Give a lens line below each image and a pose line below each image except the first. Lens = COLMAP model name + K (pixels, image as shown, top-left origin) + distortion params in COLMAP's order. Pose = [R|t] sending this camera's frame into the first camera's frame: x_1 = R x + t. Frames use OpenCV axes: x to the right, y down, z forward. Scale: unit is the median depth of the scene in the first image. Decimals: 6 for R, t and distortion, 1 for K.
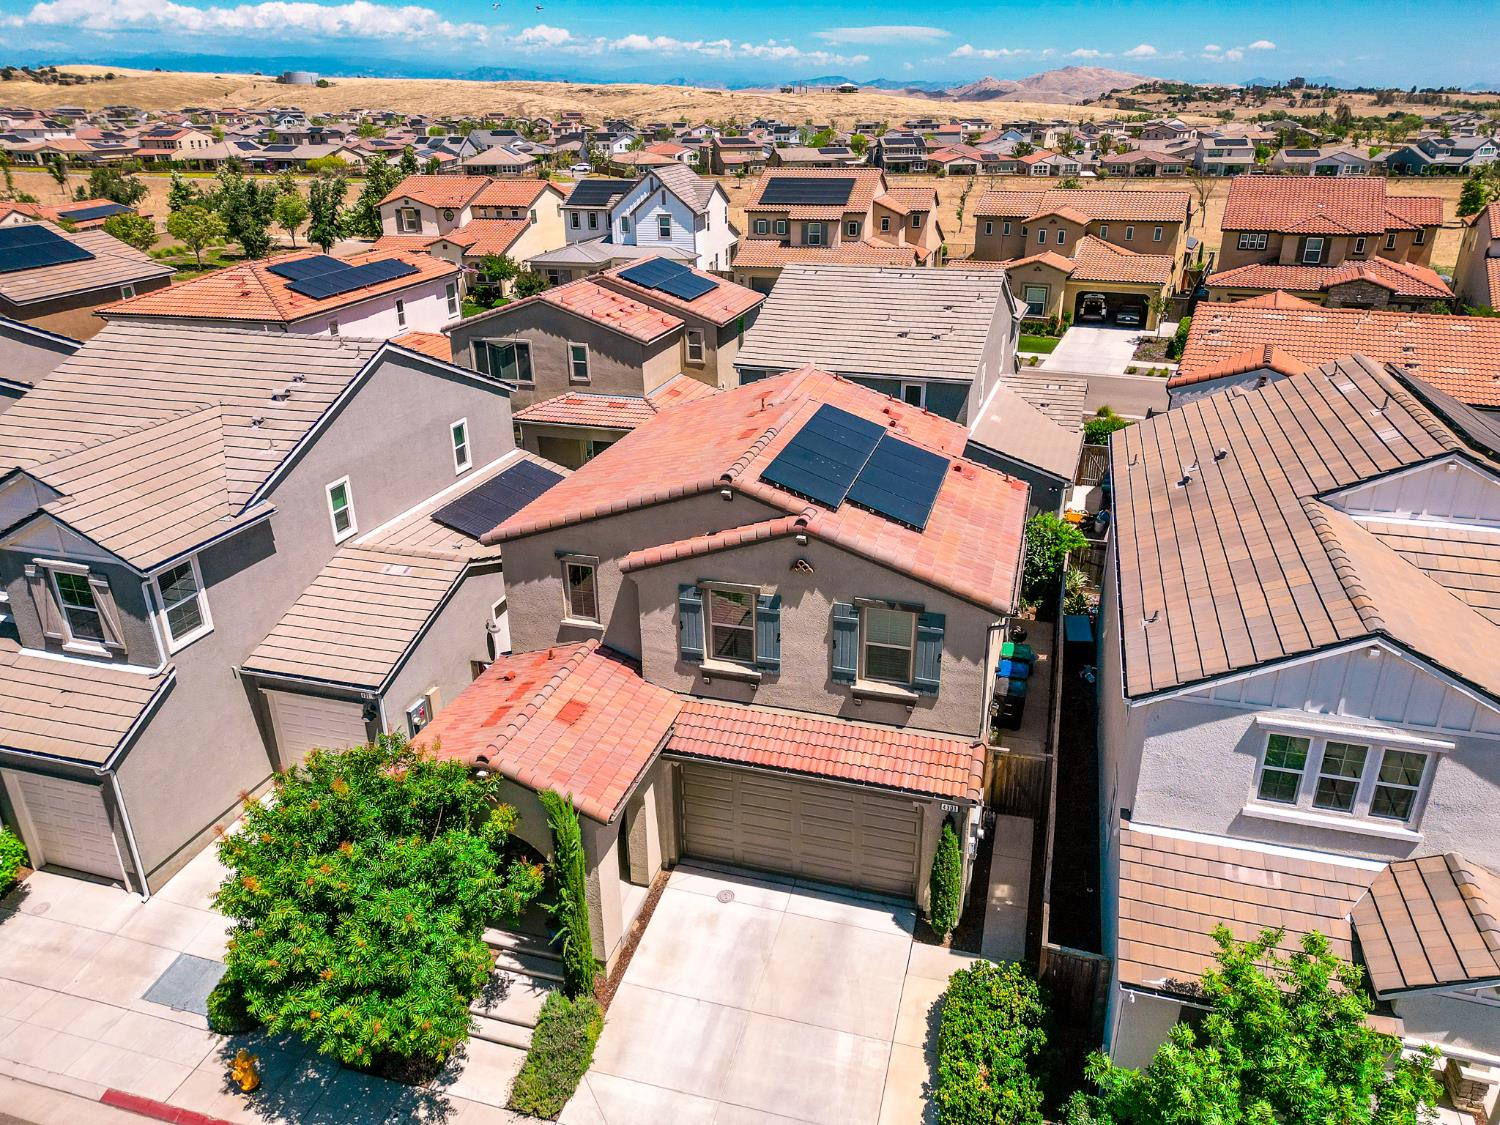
lens RADIAL K [[1050.4, 0, 752.1], [0, 1050.4, 563.2], [0, 0, 1]] dist [0.071161, -0.067379]
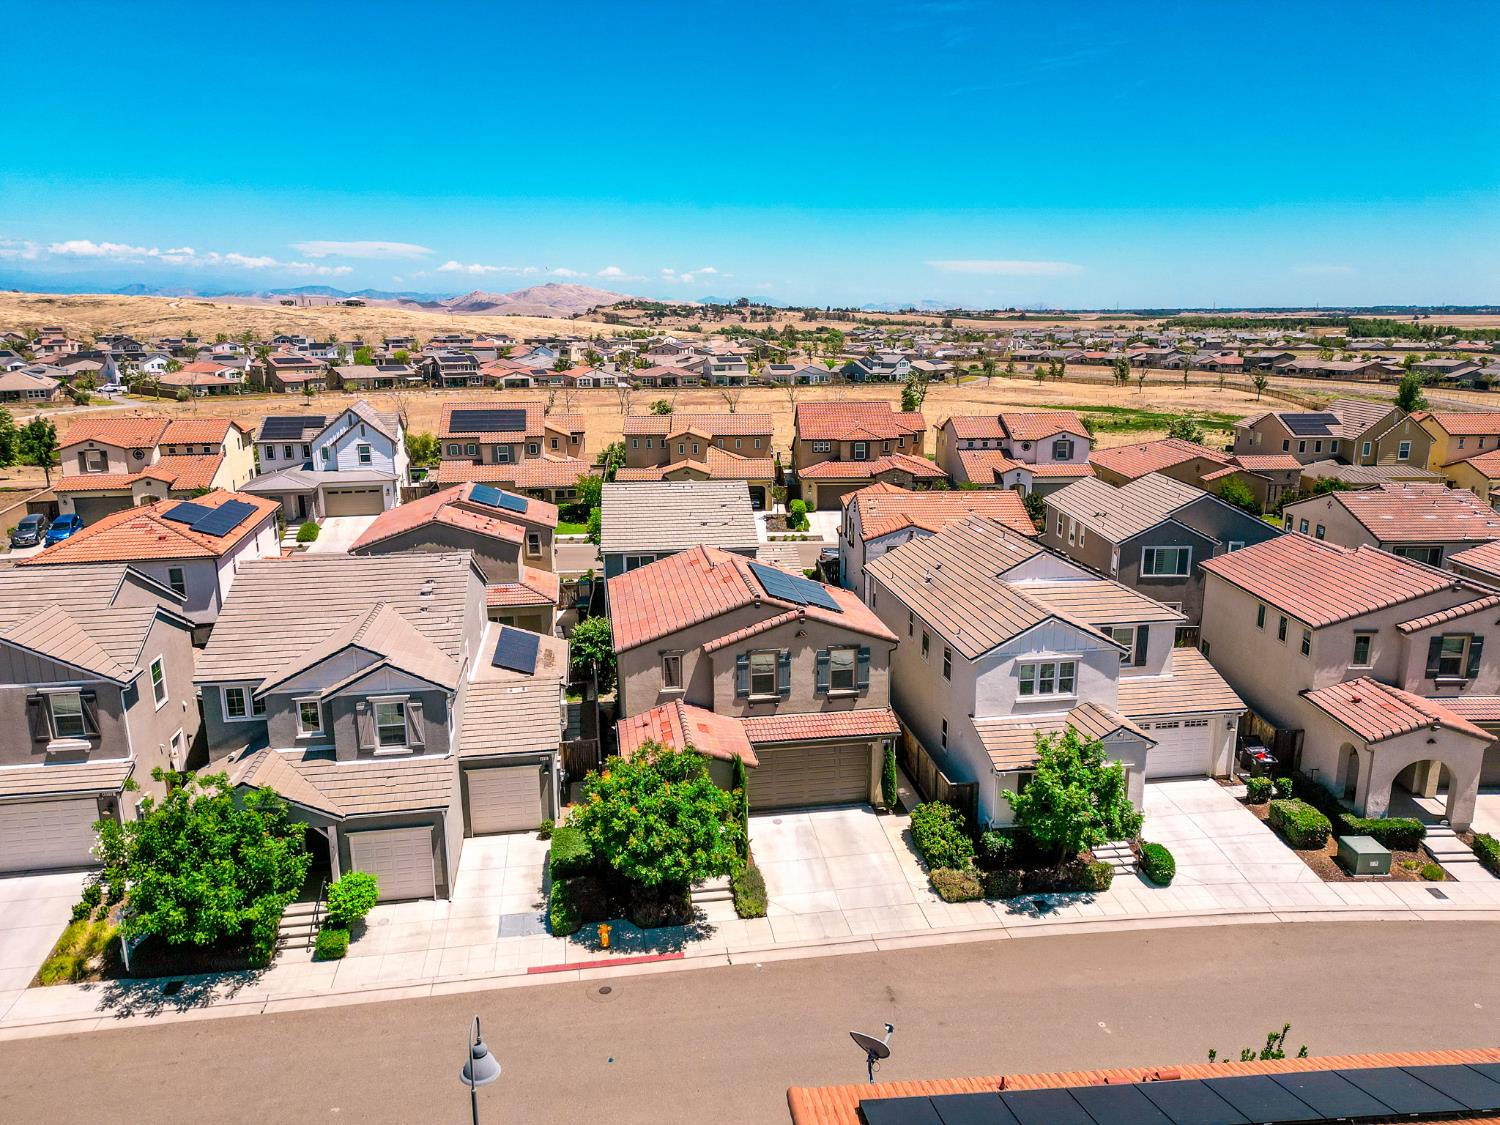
lens RADIAL K [[1047.6, 0, 752.2], [0, 1047.6, 563.1], [0, 0, 1]] dist [0.084626, -0.087304]
pose [[0.902276, -0.097397, 0.420014, -0.771490], [0.169527, 0.975831, -0.137892, 0.115129], [-0.396433, 0.195621, 0.896980, -0.707293]]
